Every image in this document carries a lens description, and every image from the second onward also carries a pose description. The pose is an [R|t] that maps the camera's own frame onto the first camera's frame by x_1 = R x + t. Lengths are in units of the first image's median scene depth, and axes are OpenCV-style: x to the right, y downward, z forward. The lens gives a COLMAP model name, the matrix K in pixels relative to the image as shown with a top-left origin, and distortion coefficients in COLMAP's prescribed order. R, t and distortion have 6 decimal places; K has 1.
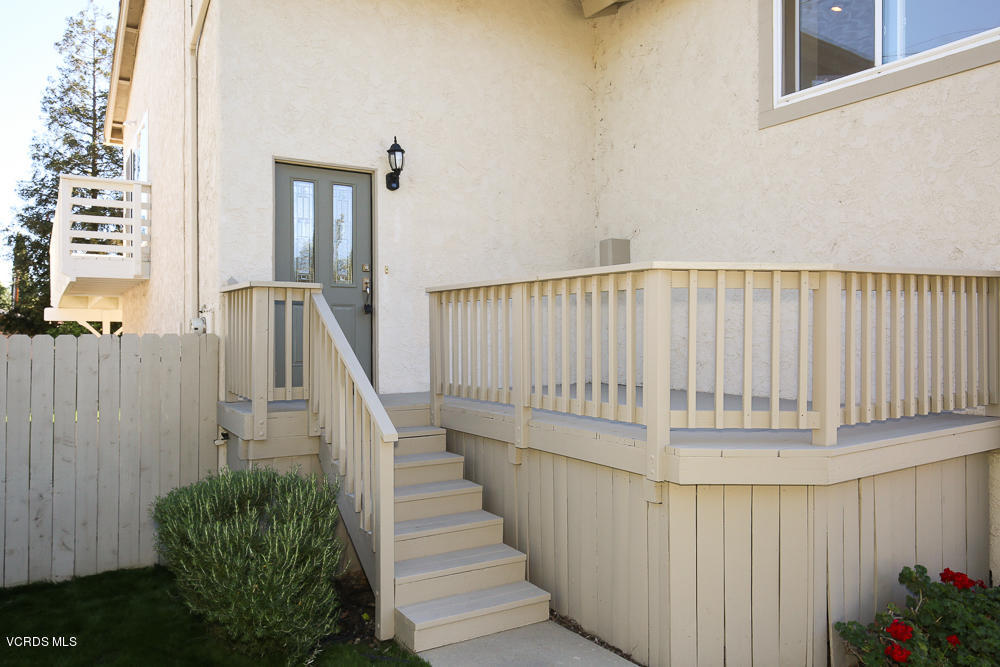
lens RADIAL K [[730.1, 0, 502.9], [0, 730.1, 334.0], [0, 0, 1]] dist [0.009724, 0.000427]
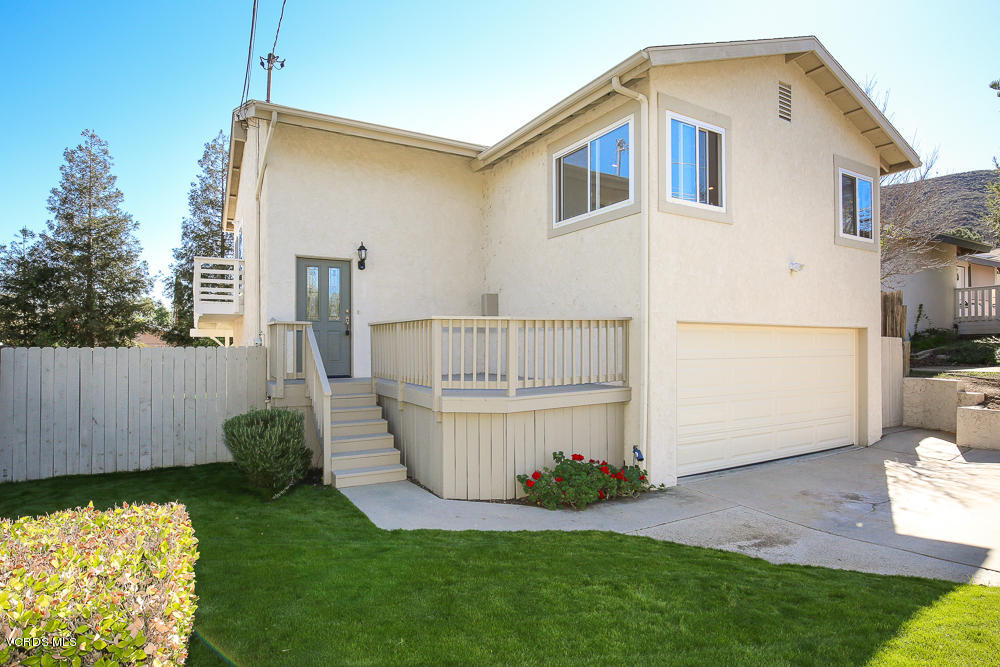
lens RADIAL K [[532.2, 0, 508.2], [0, 532.2, 348.6], [0, 0, 1]] dist [-0.019135, 0.000183]
pose [[0.999634, 0.000268, -0.027049, 0.285114], [-0.000017, 0.999957, 0.009308, -0.007137], [0.027050, -0.009304, 0.999591, -0.389010]]
